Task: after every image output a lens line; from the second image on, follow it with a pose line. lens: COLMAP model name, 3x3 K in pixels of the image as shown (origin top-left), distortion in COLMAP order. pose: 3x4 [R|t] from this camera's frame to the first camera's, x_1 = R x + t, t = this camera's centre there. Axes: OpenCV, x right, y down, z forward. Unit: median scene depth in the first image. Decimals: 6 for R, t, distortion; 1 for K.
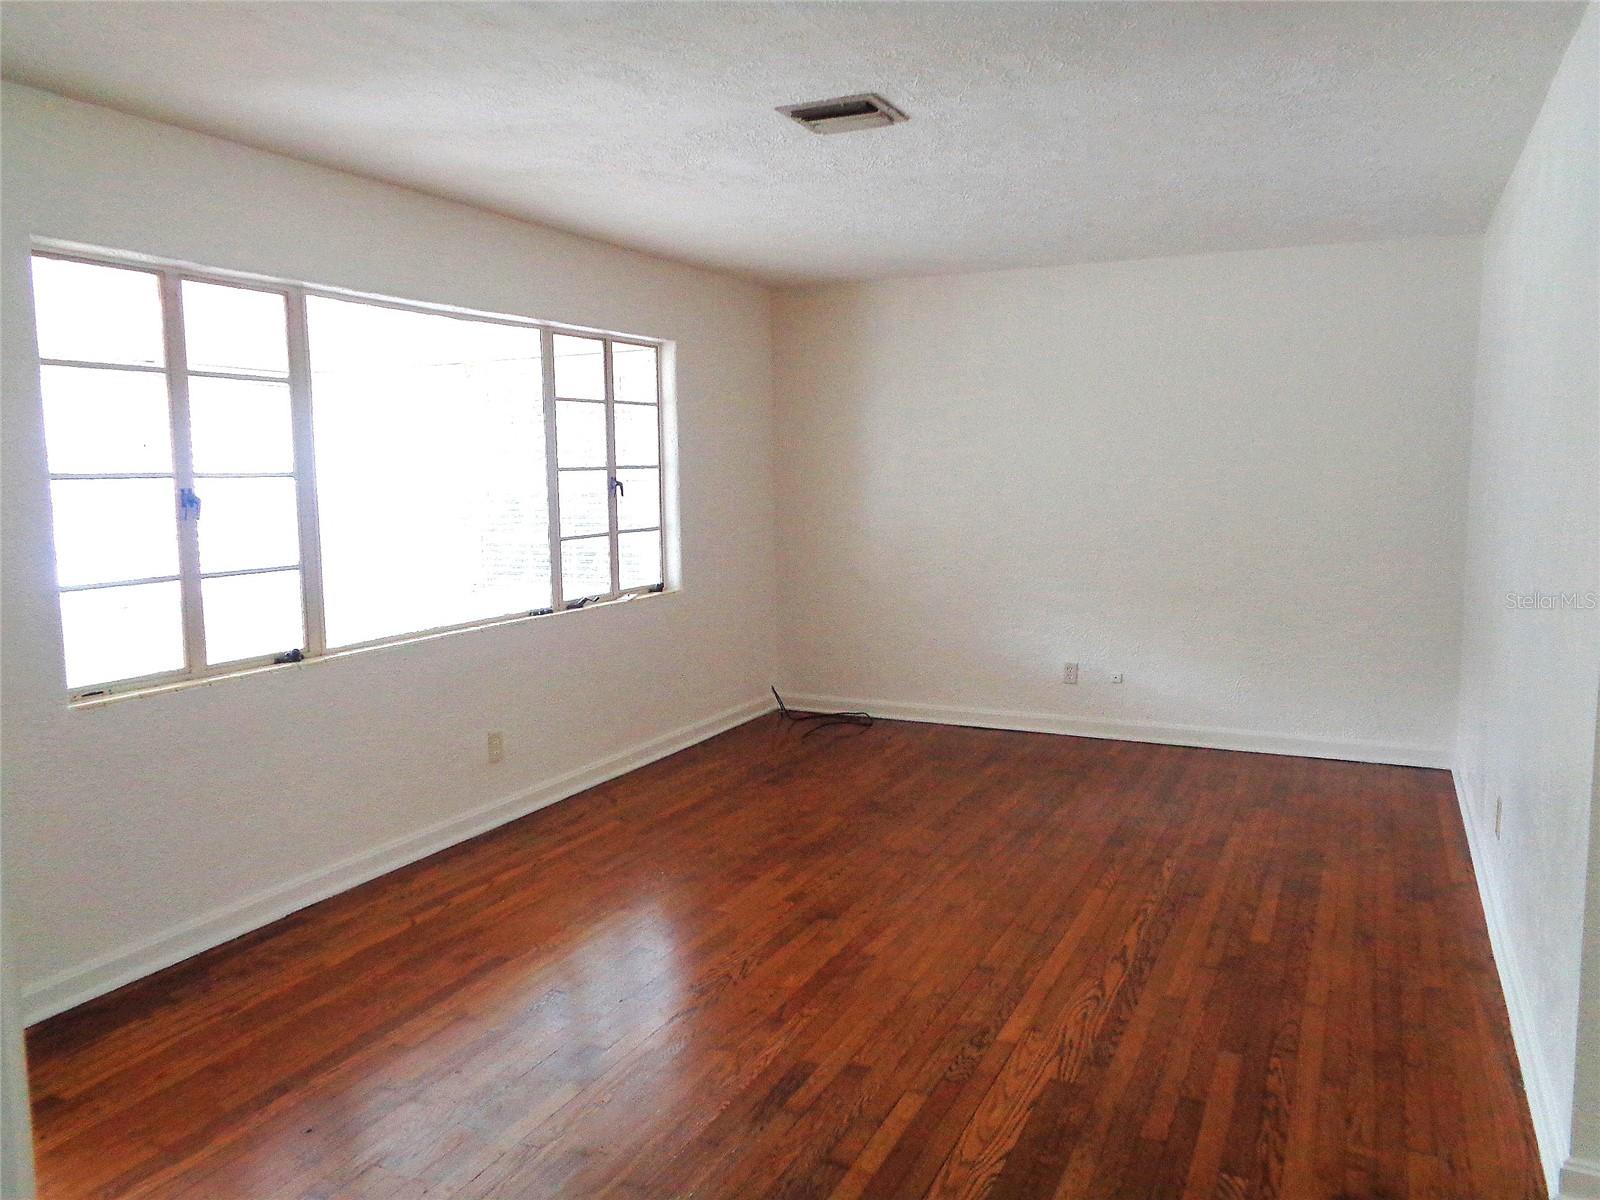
lens RADIAL K [[1205.7, 0, 800.0], [0, 1205.7, 600.0], [0, 0, 1]] dist [0.011450, -0.001571]
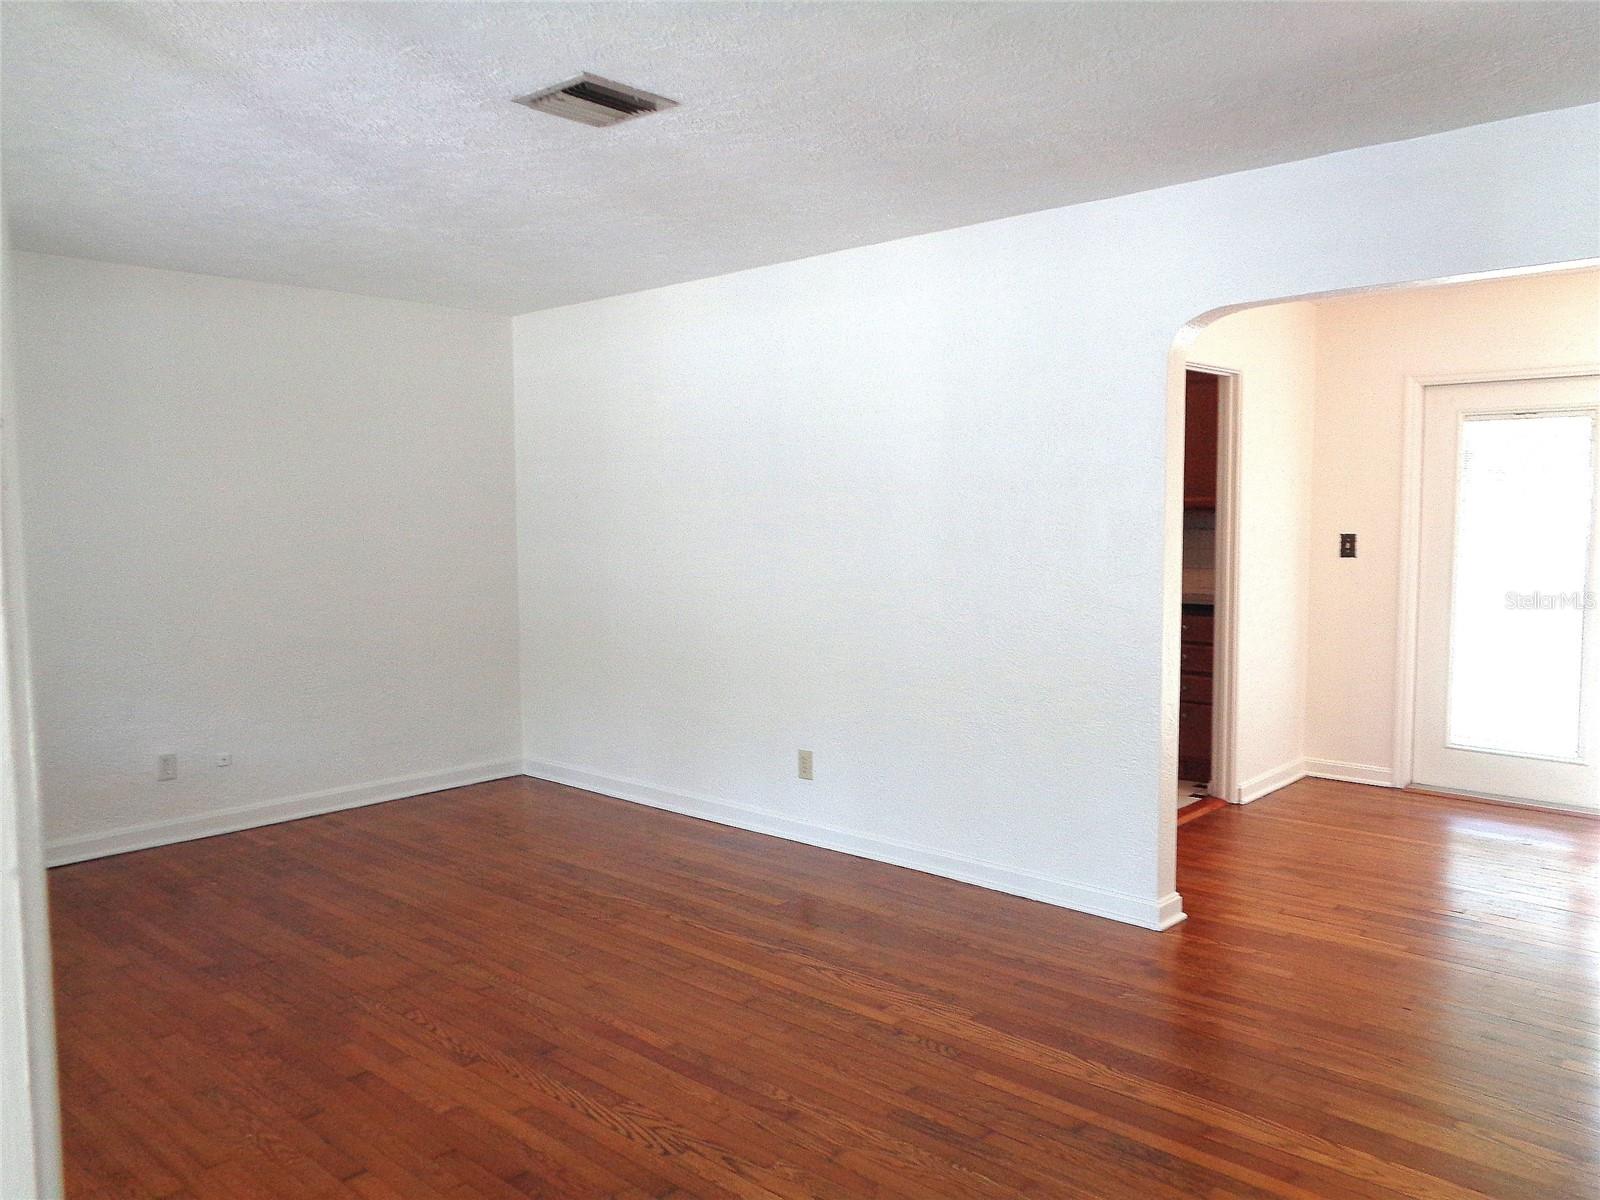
lens RADIAL K [[1205.7, 0, 800.0], [0, 1205.7, 600.0], [0, 0, 1]] dist [0.011450, -0.001571]
pose [[0.298678, -0.063720, 0.952224, -0.699613], [0.112392, 0.993174, 0.031207, -0.047795], [-0.947713, 0.097702, 0.303801, 0.567947]]
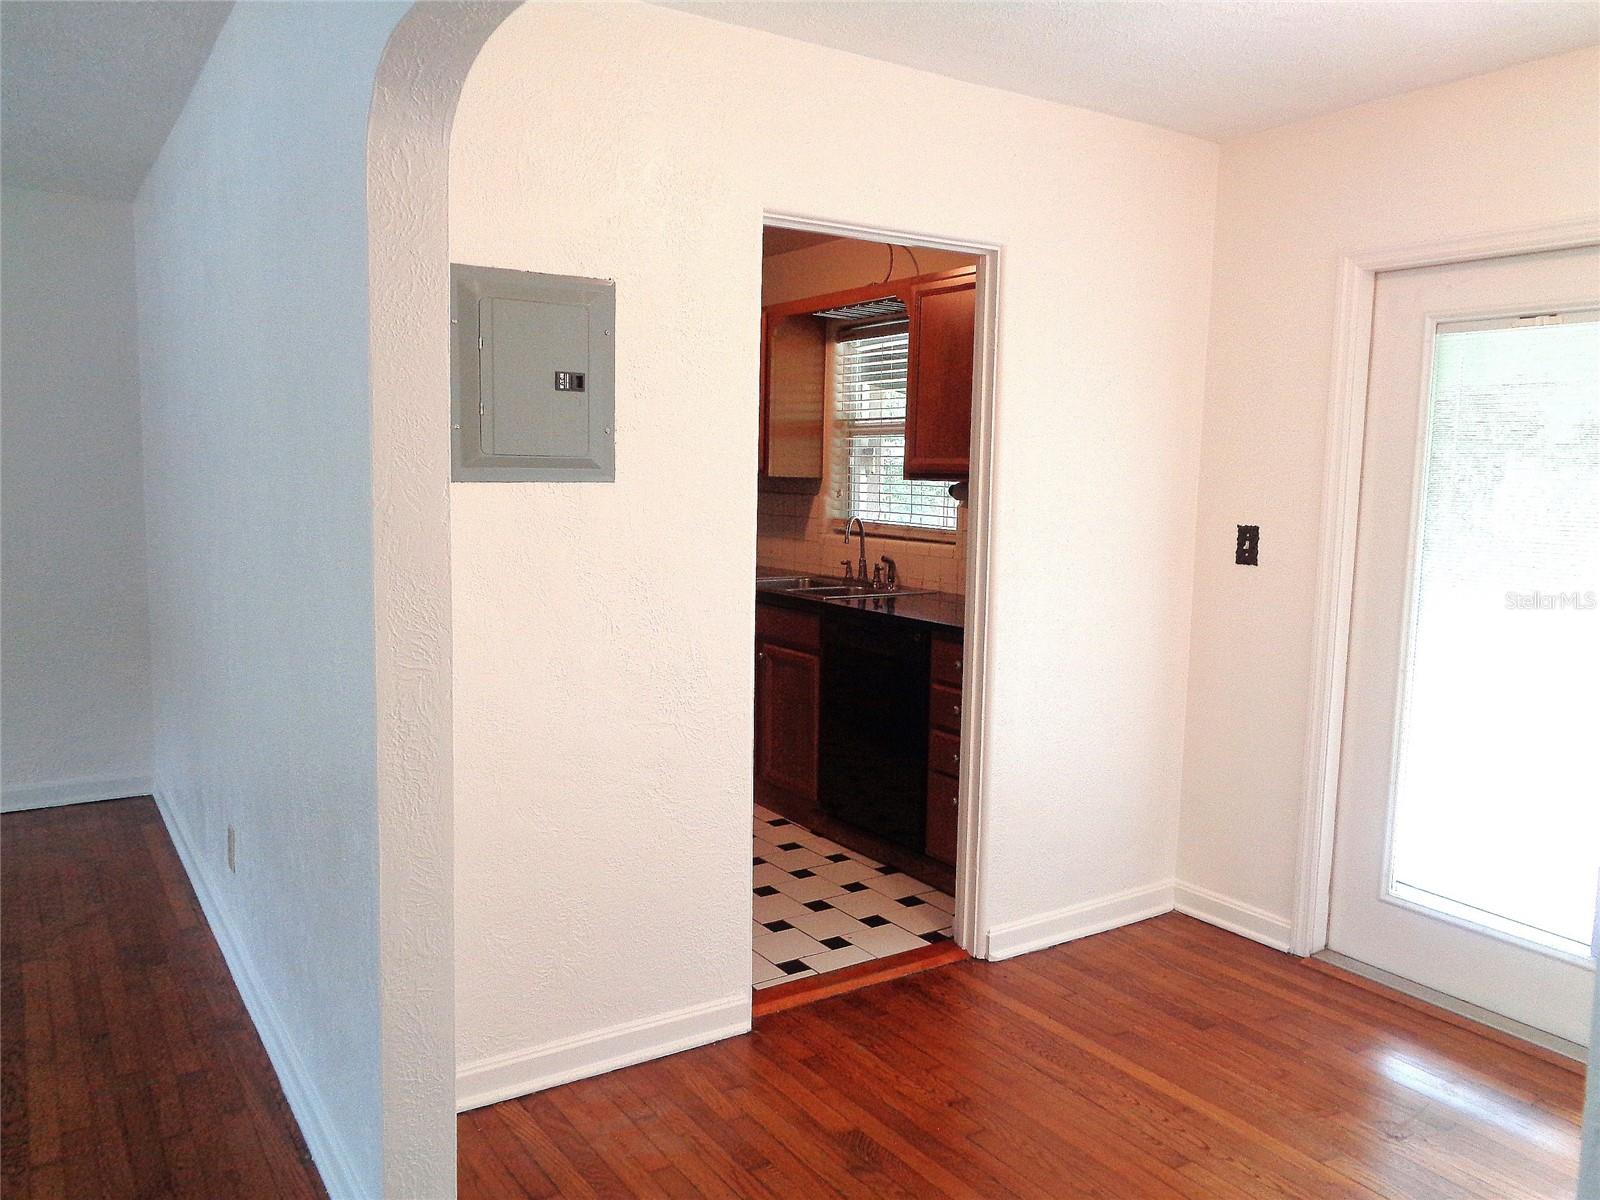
lens RADIAL K [[1205.7, 0, 800.0], [0, 1205.7, 600.0], [0, 0, 1]] dist [0.011450, -0.001571]
pose [[0.516310, -0.077035, 0.852930, 0.042490], [0.072104, 0.996320, 0.046338, -0.014407], [-0.853361, 0.037575, 0.519964, 0.161859]]
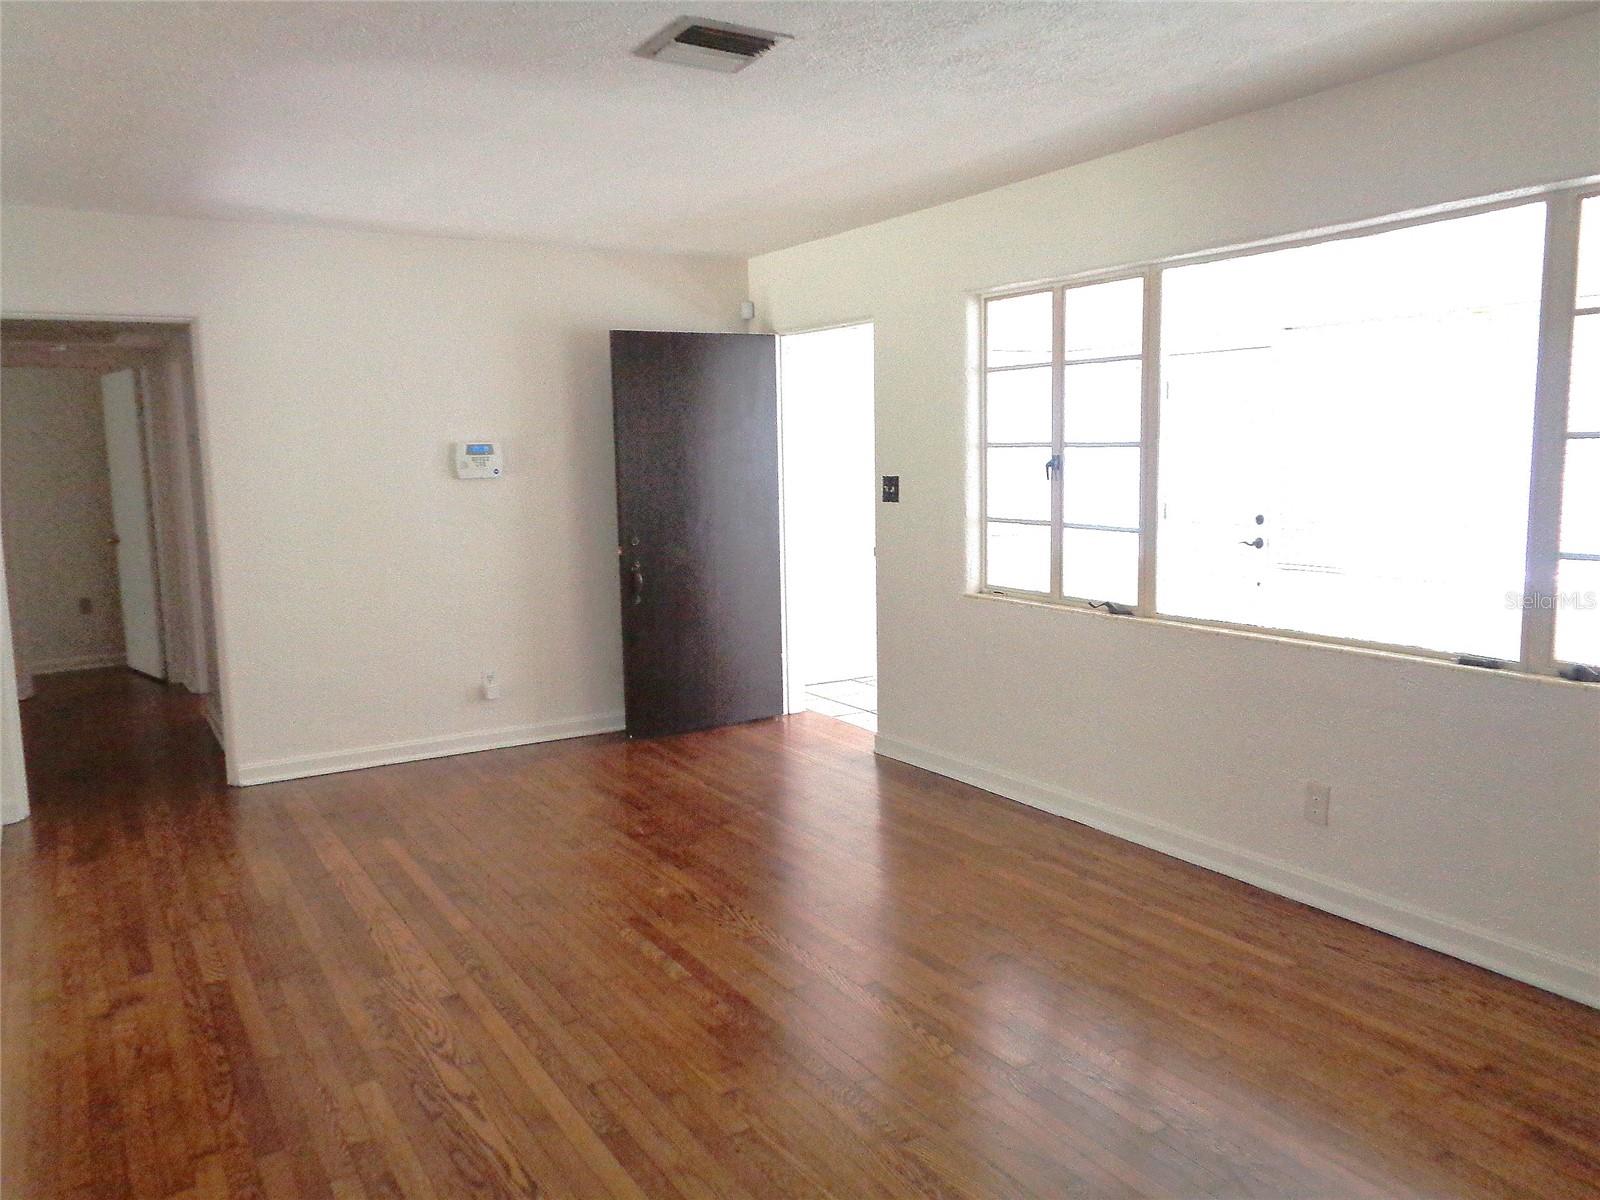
lens RADIAL K [[1206.5, 0, 800.0], [0, 1206.5, 600.0], [0, 0, 1]] dist [0.009647, 0.004469]
pose [[-0.544844, 0.131740, -0.828124, 0.697265], [-0.066135, 0.977754, 0.199055, -0.173204], [0.835925, 0.163222, -0.524011, 1.423482]]
